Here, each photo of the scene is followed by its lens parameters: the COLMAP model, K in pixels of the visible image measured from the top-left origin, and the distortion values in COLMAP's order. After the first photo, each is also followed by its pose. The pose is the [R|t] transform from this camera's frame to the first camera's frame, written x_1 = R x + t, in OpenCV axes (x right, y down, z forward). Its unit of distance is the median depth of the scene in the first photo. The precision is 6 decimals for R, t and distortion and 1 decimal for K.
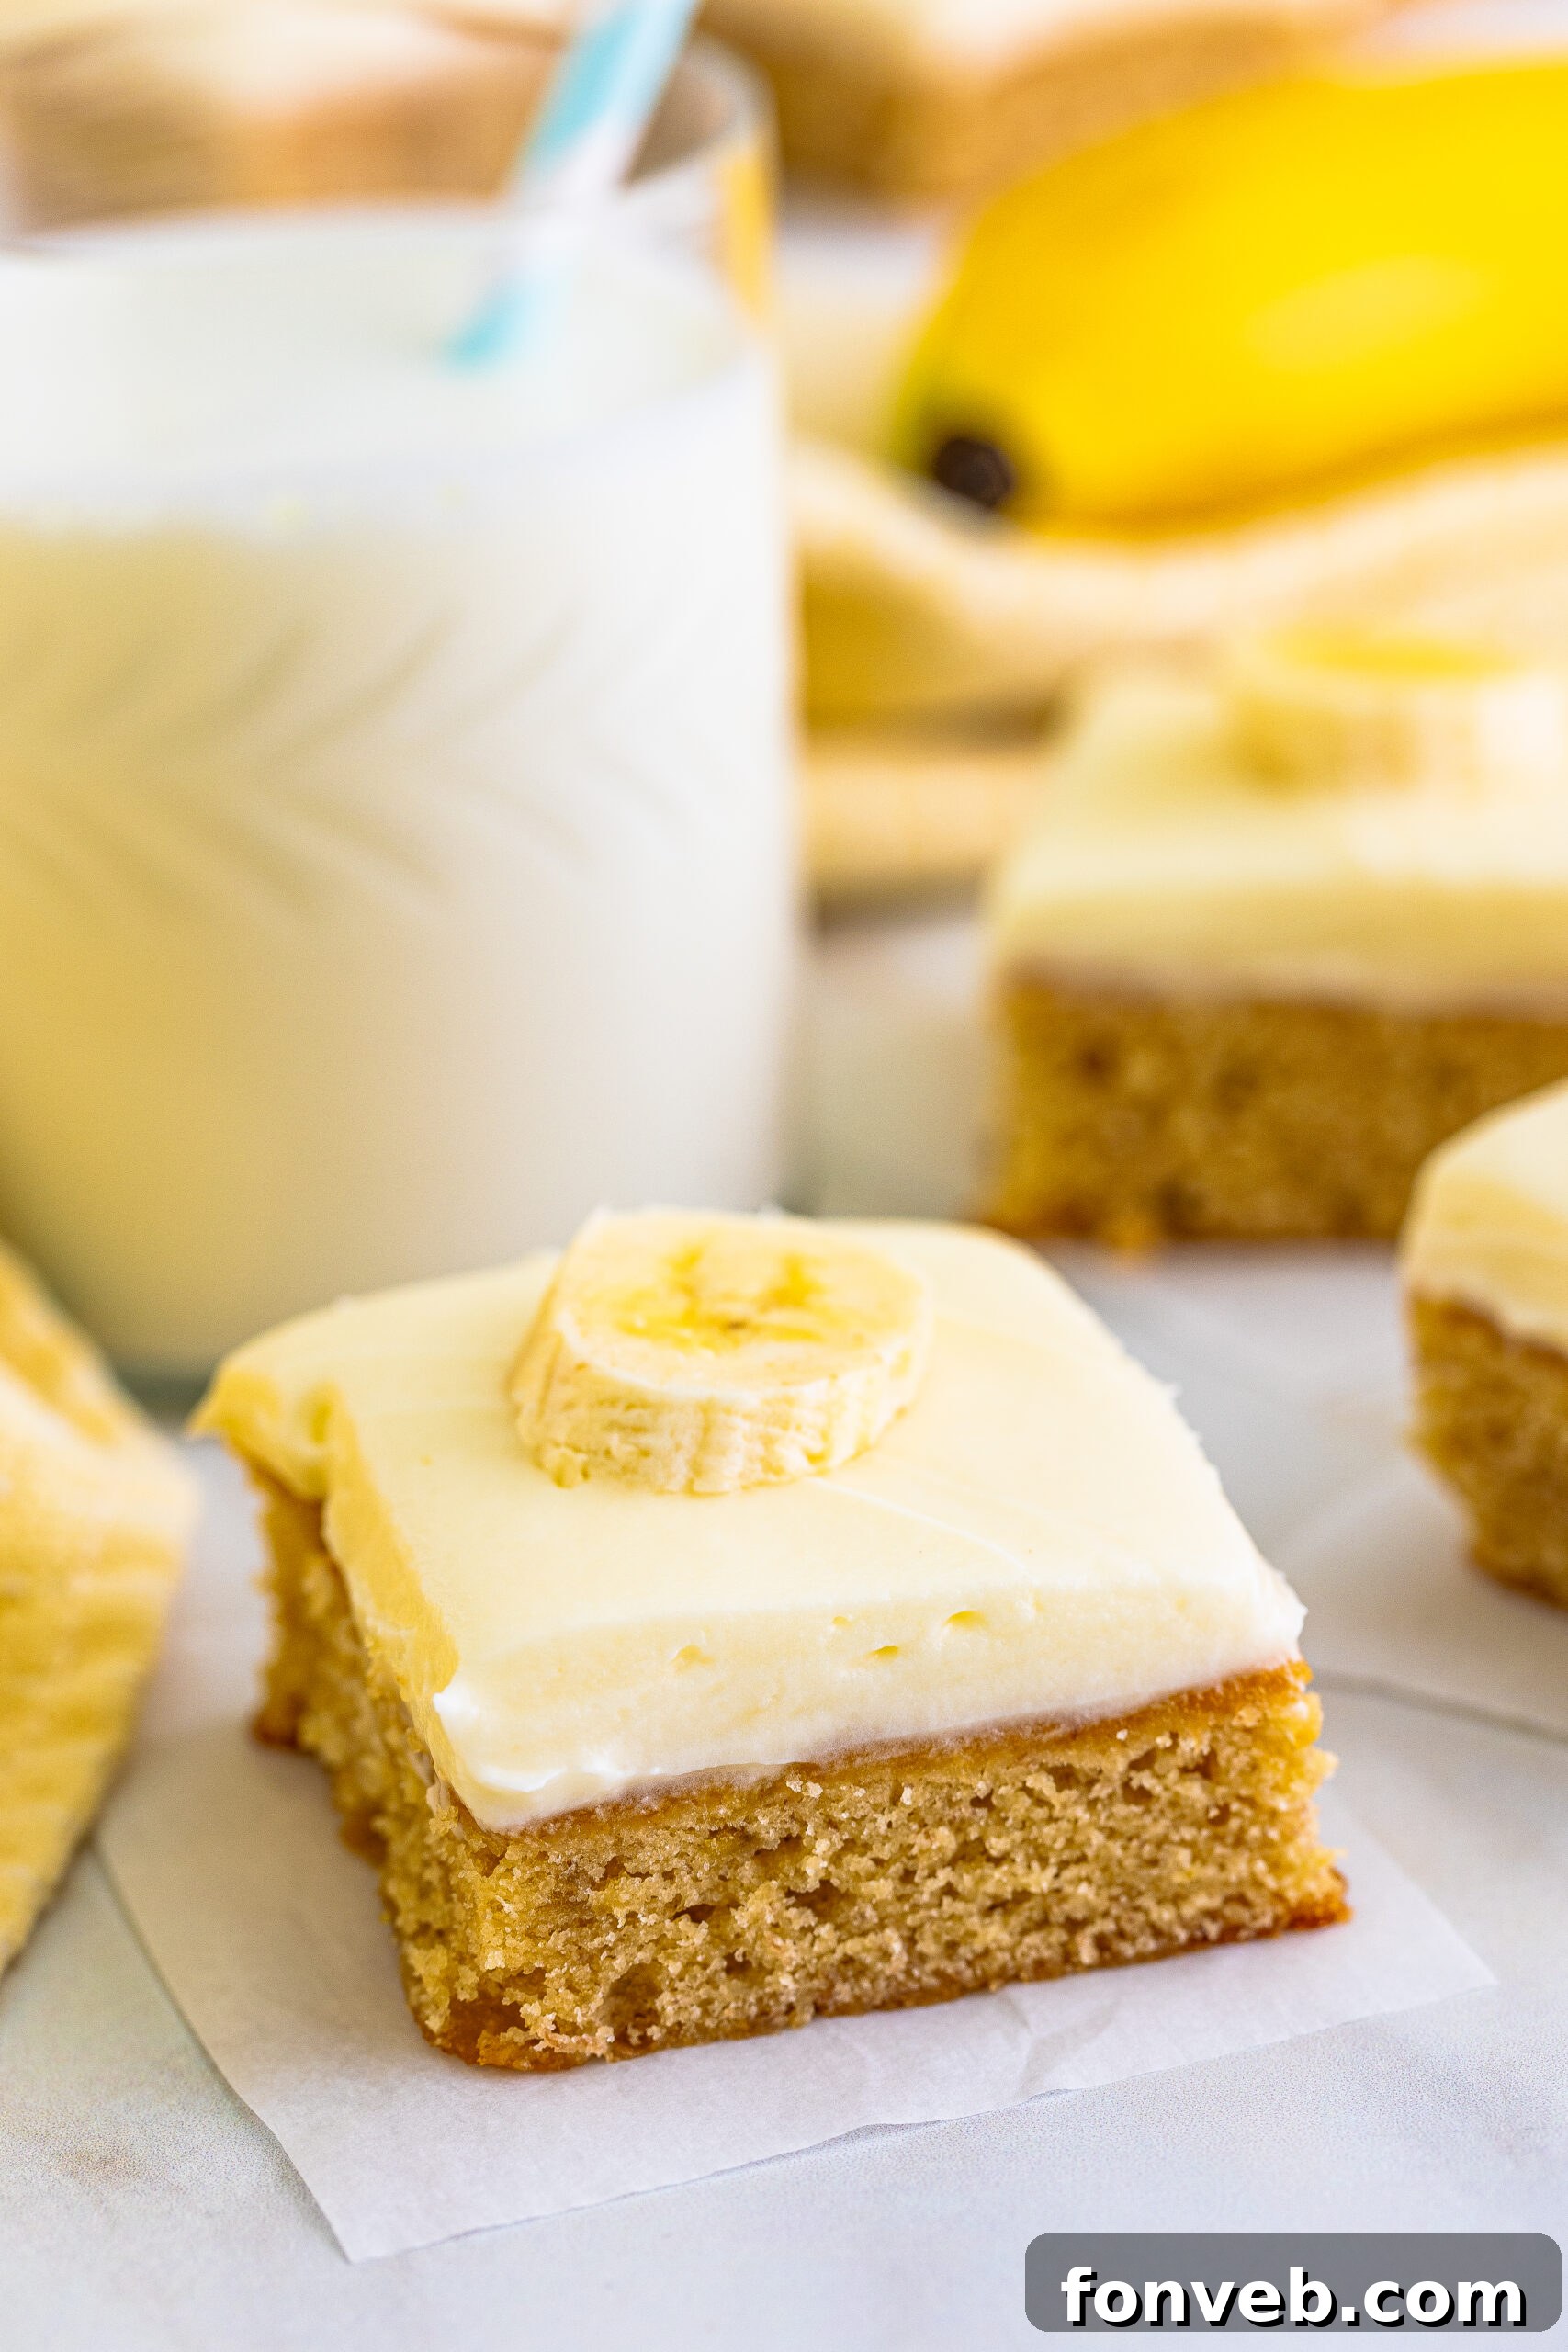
lens RADIAL K [[8832.7, 0, 693.1], [0, 8832.7, 1173.5], [0, 0, 1]] dist [0.069350, -1.989896]
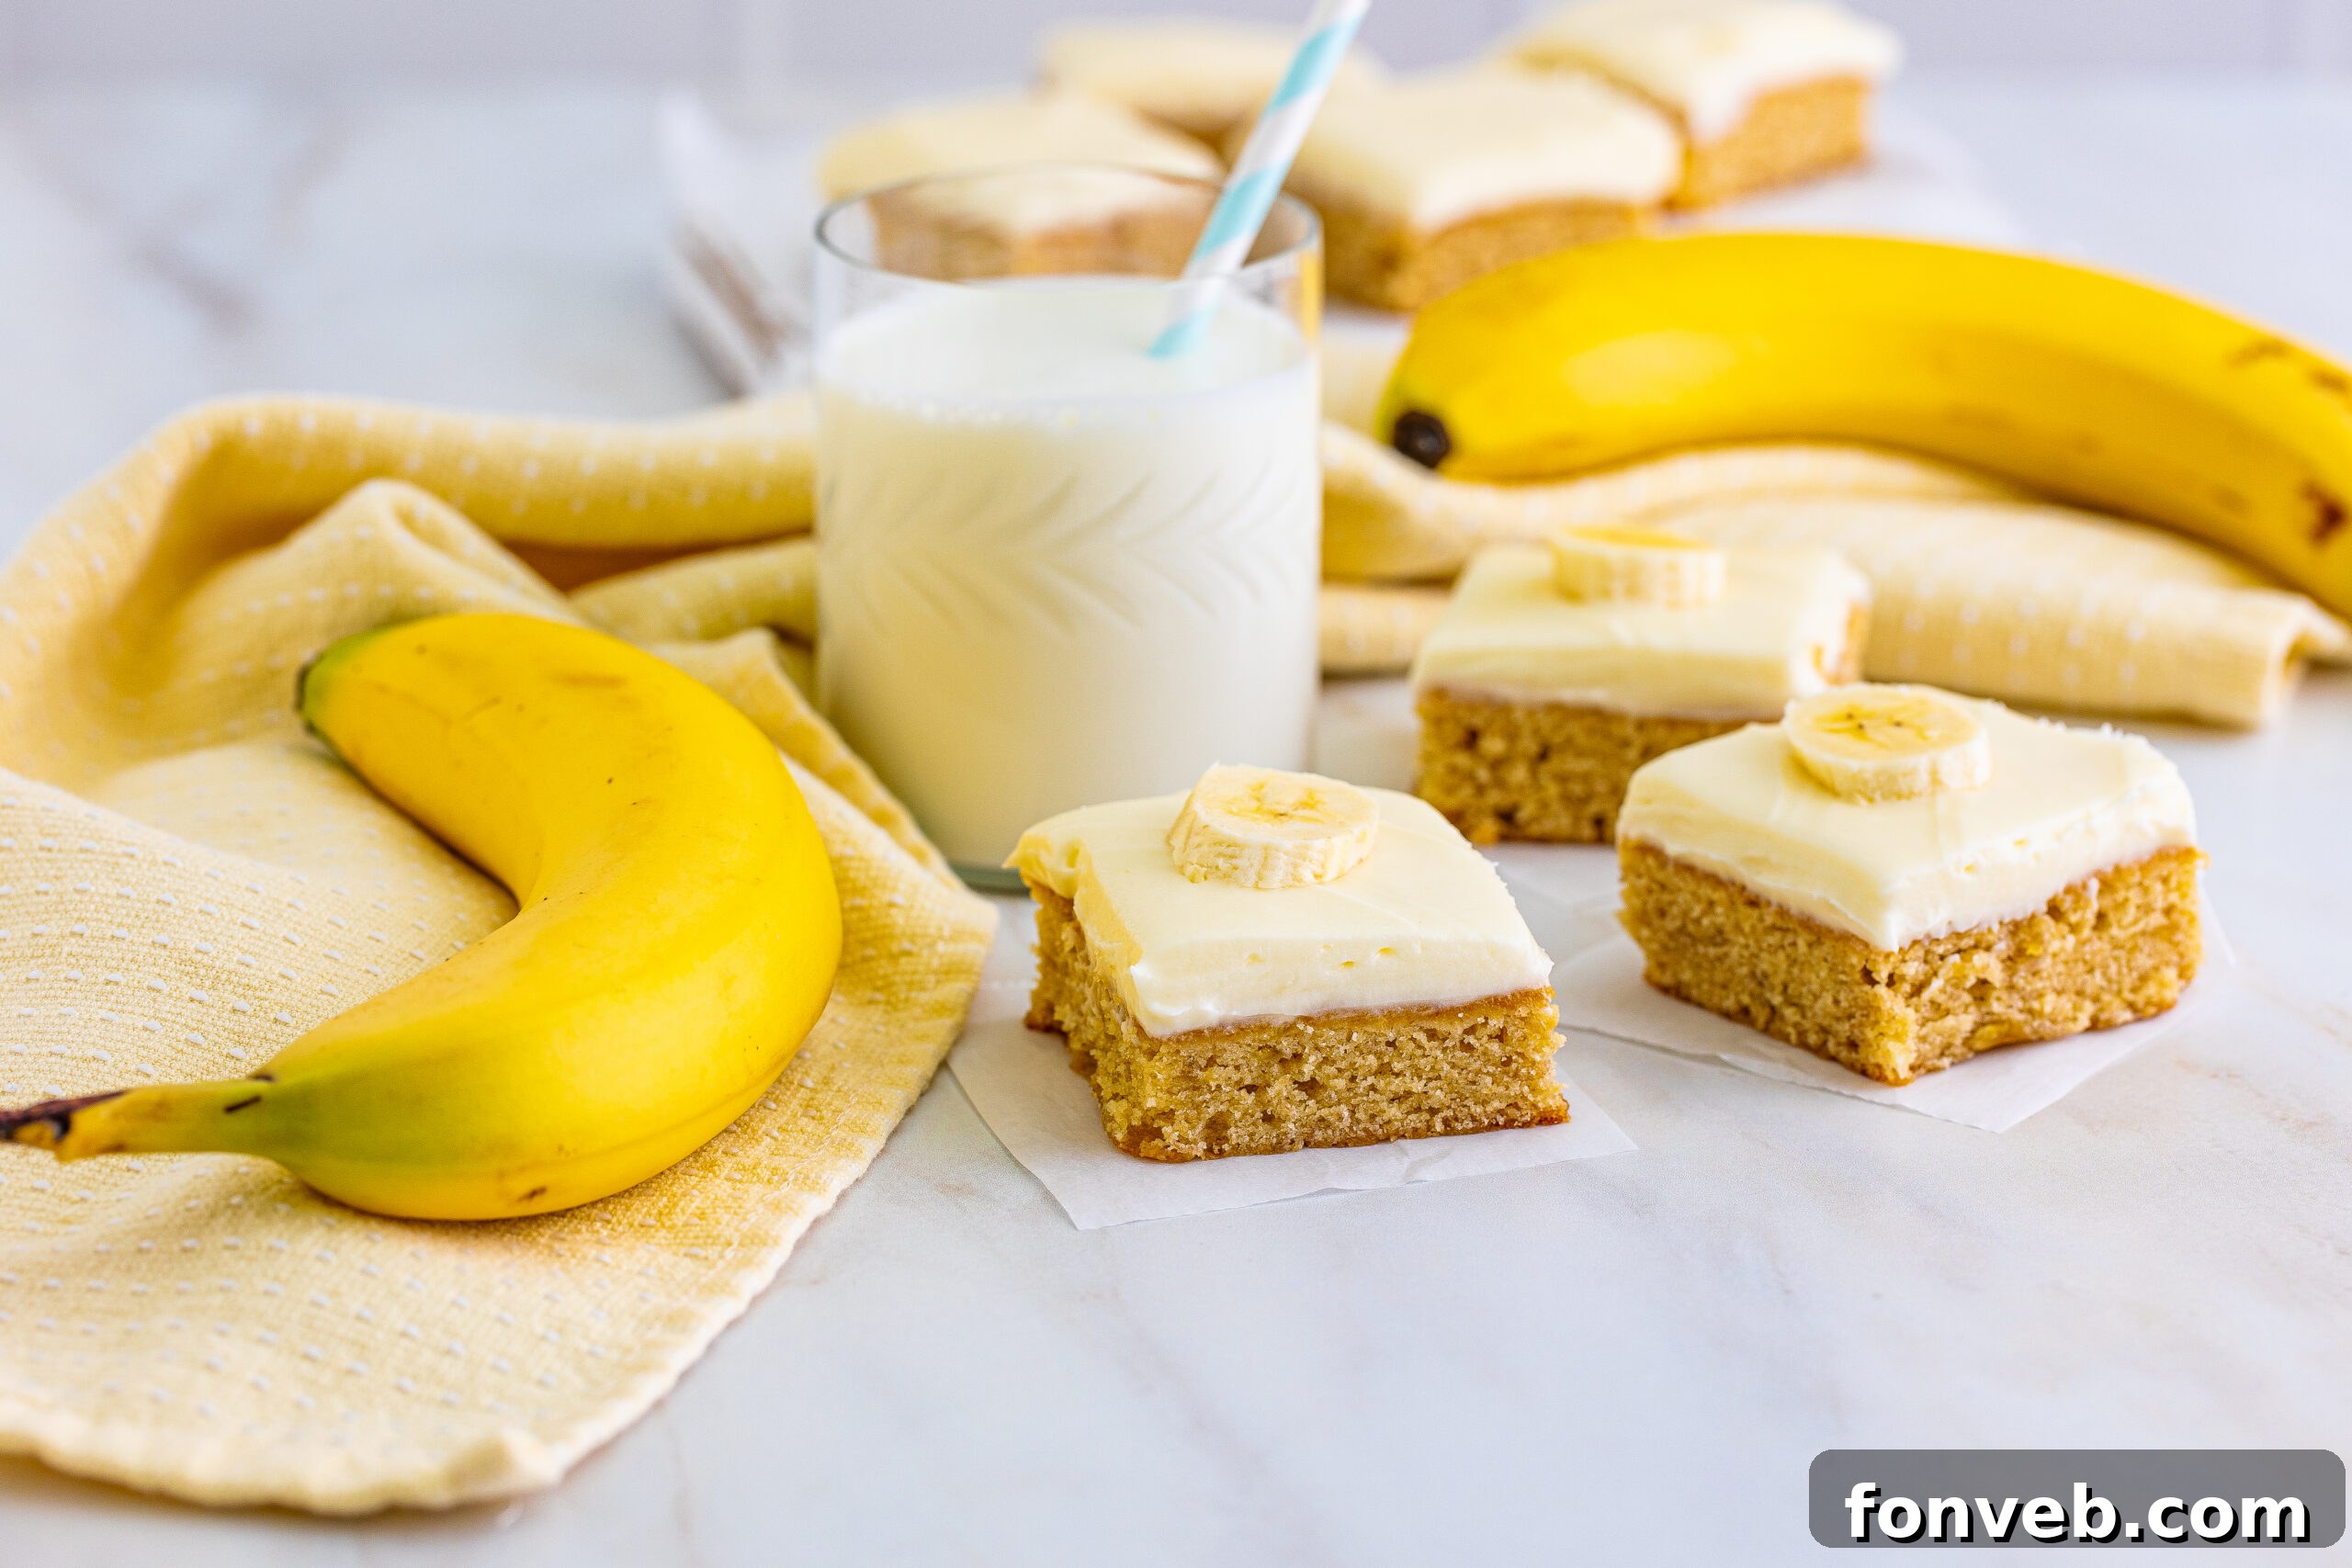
lens RADIAL K [[8529.8, 0, 1176.0], [0, 8529.8, 784.0], [0, 0, 1]] dist [-0.006145, -0.025269]
pose [[0.998702, 0.050943, 0.000231, -0.020549], [-0.050802, 0.996249, -0.070057, 0.151194], [-0.003799, 0.069955, 0.997543, -0.973609]]
